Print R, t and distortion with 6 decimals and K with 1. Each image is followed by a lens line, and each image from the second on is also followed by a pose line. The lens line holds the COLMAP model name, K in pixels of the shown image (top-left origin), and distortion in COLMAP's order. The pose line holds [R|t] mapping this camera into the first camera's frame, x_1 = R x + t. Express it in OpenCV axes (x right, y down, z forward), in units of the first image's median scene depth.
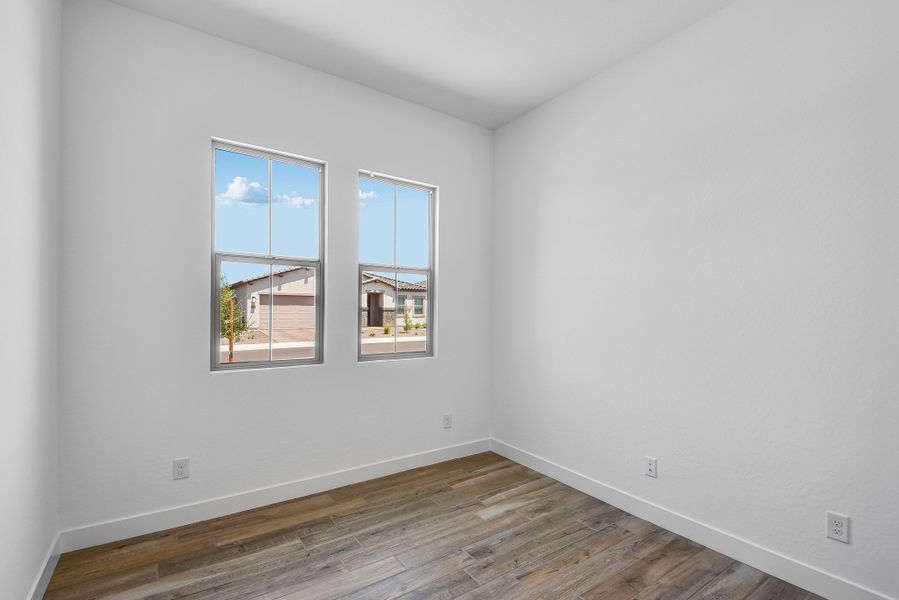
lens RADIAL K [[412.9, 0, 448.7], [0, 412.9, 304.2], [0, 0, 1]] dist [0.000555, 0.000158]
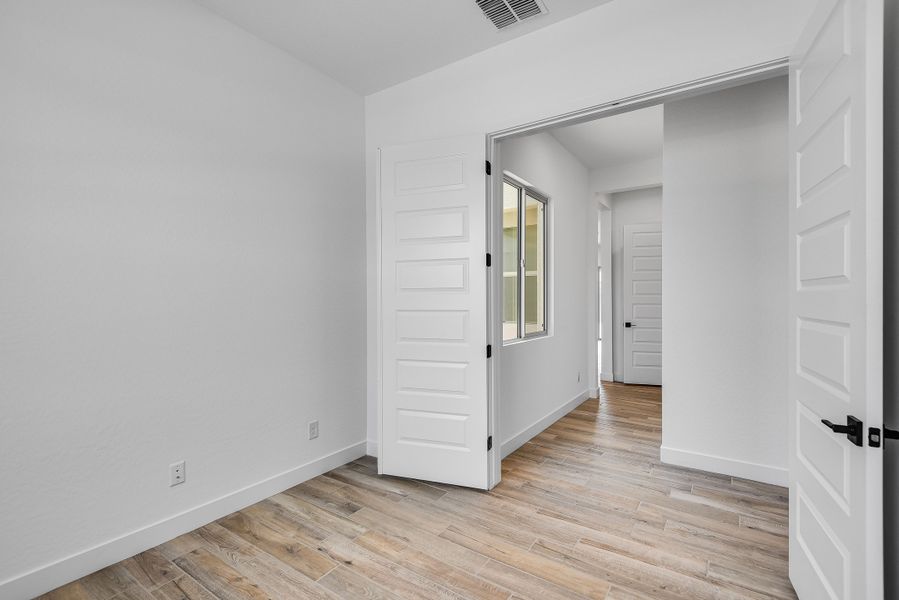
lens RADIAL K [[412.9, 0, 448.8], [0, 412.9, 298.8], [0, 0, 1]] dist [0.000555, 0.000158]
pose [[-0.358586, -0.011255, 0.933429, -0.615621], [-0.020194, 0.999787, 0.004298, 0.003766], [-0.933278, -0.017309, -0.358737, 0.894018]]
